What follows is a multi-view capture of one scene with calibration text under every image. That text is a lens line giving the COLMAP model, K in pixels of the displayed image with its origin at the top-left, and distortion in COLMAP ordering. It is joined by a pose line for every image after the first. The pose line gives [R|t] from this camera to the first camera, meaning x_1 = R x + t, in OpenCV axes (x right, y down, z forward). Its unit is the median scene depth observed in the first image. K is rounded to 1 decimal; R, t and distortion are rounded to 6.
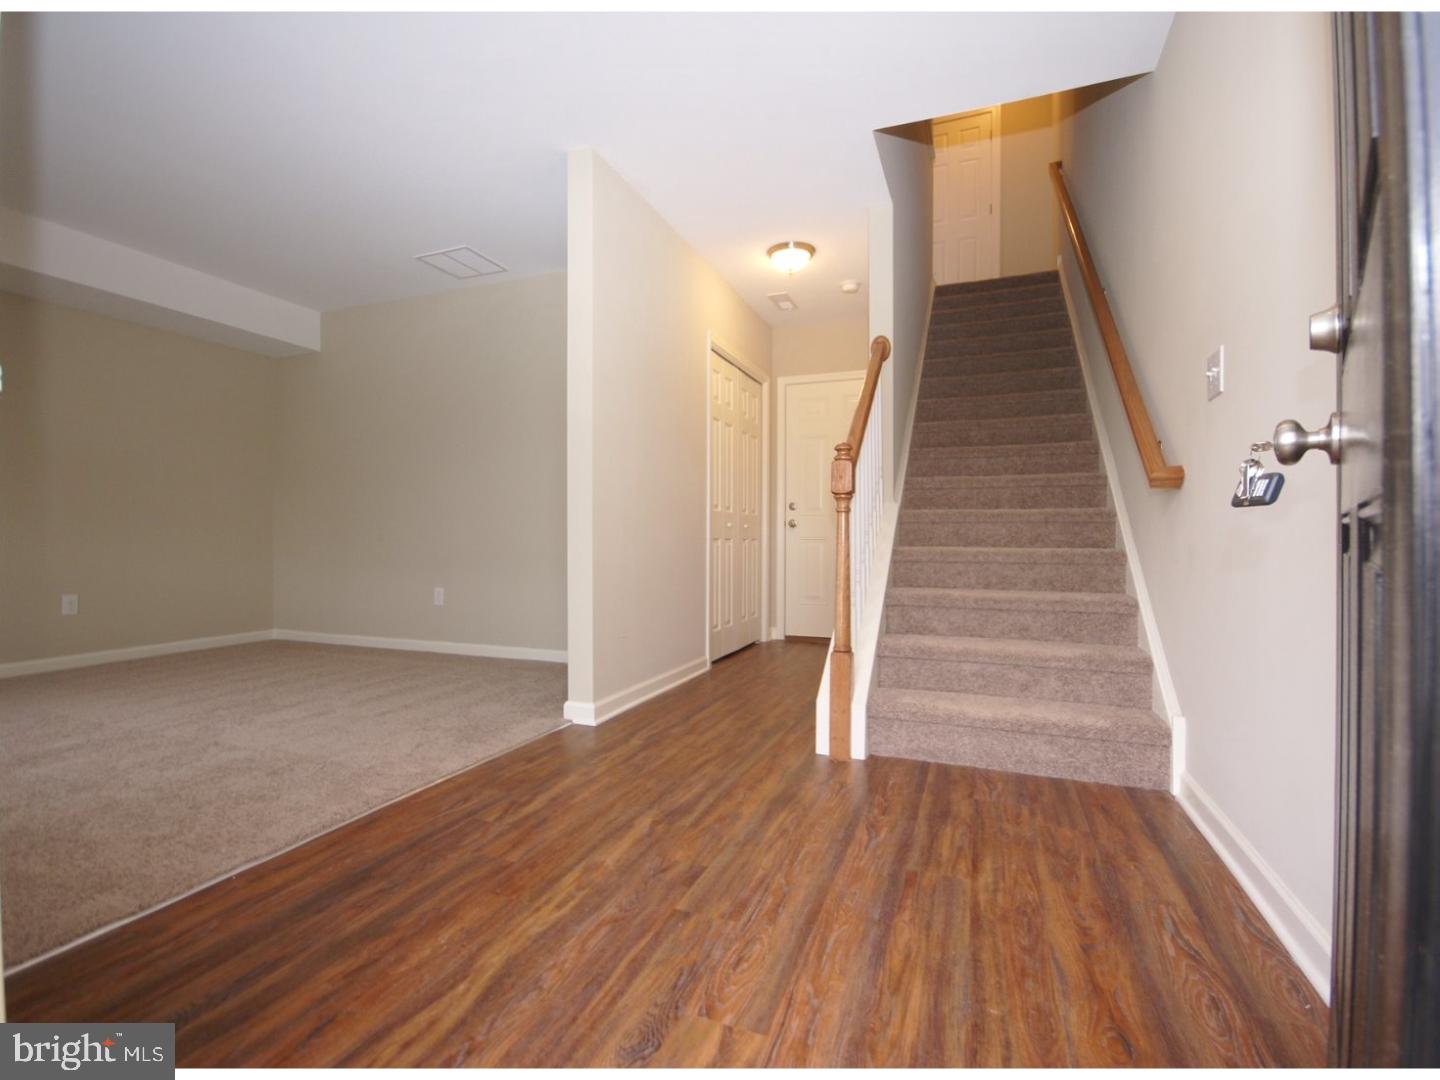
lens RADIAL K [[691.0, 0, 715.7], [0, 691.0, 534.2], [0, 0, 1]] dist [0.000614, 0.000104]
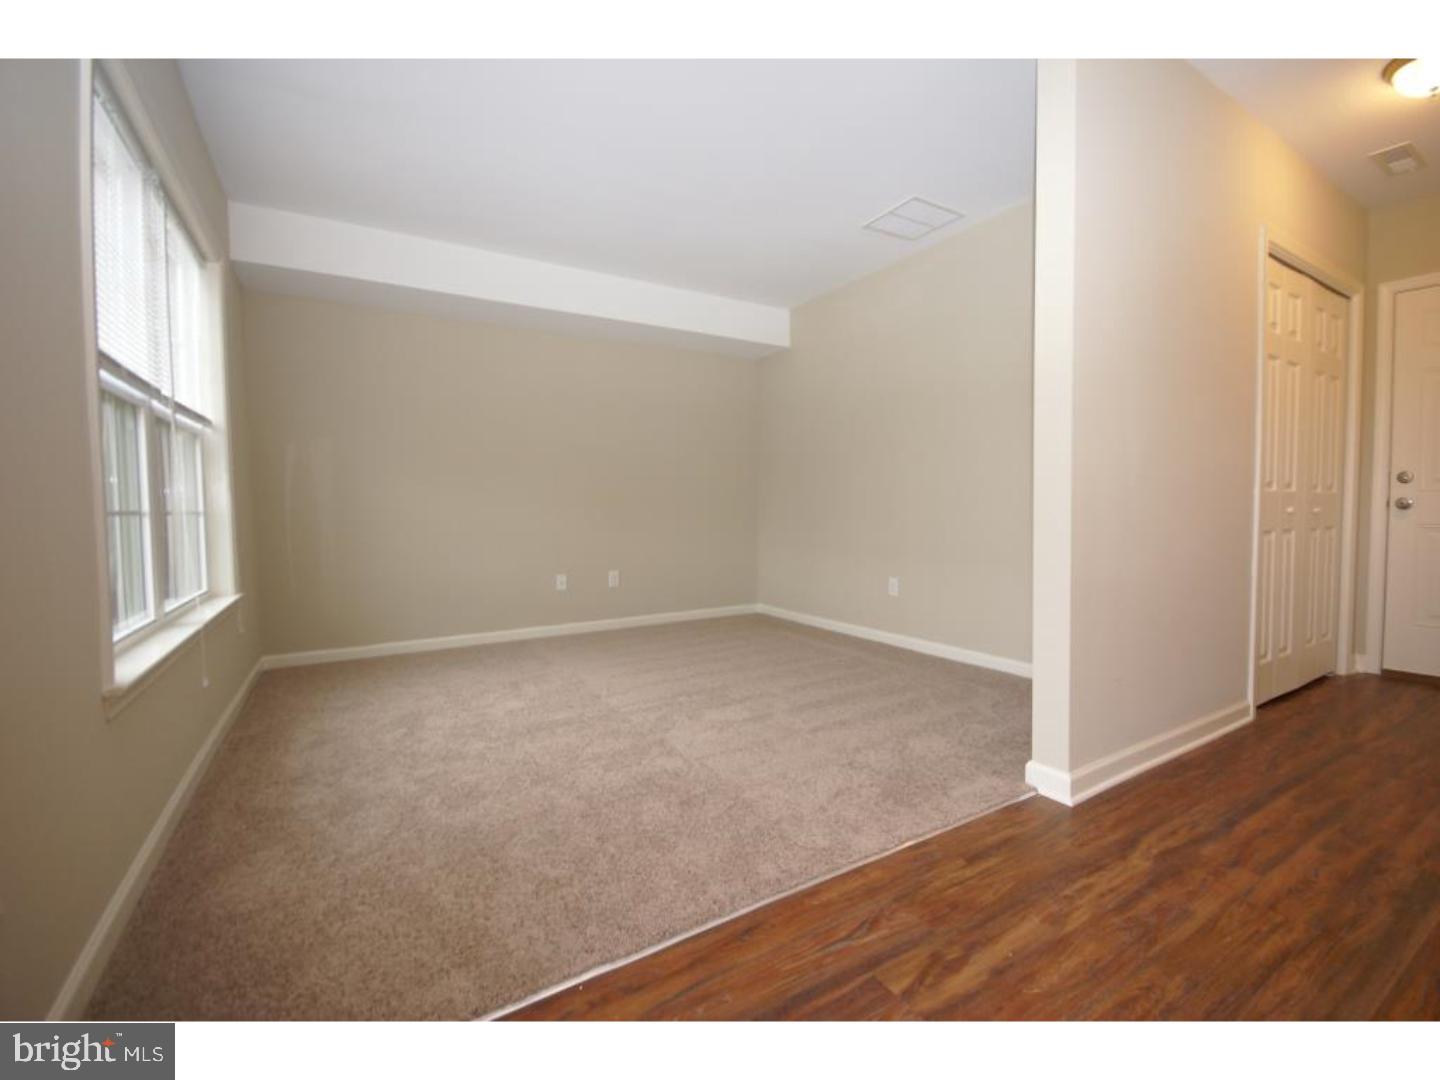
lens RADIAL K [[640.5, 0, 746.2], [0, 640.5, 530.9], [0, 0, 1]] dist [-0.000305, -0.004464]
pose [[0.798061, 0.016809, -0.602343, -0.048195], [0.008266, 0.999211, 0.038835, -0.036337], [0.602520, -0.035972, 0.797292, 0.274819]]
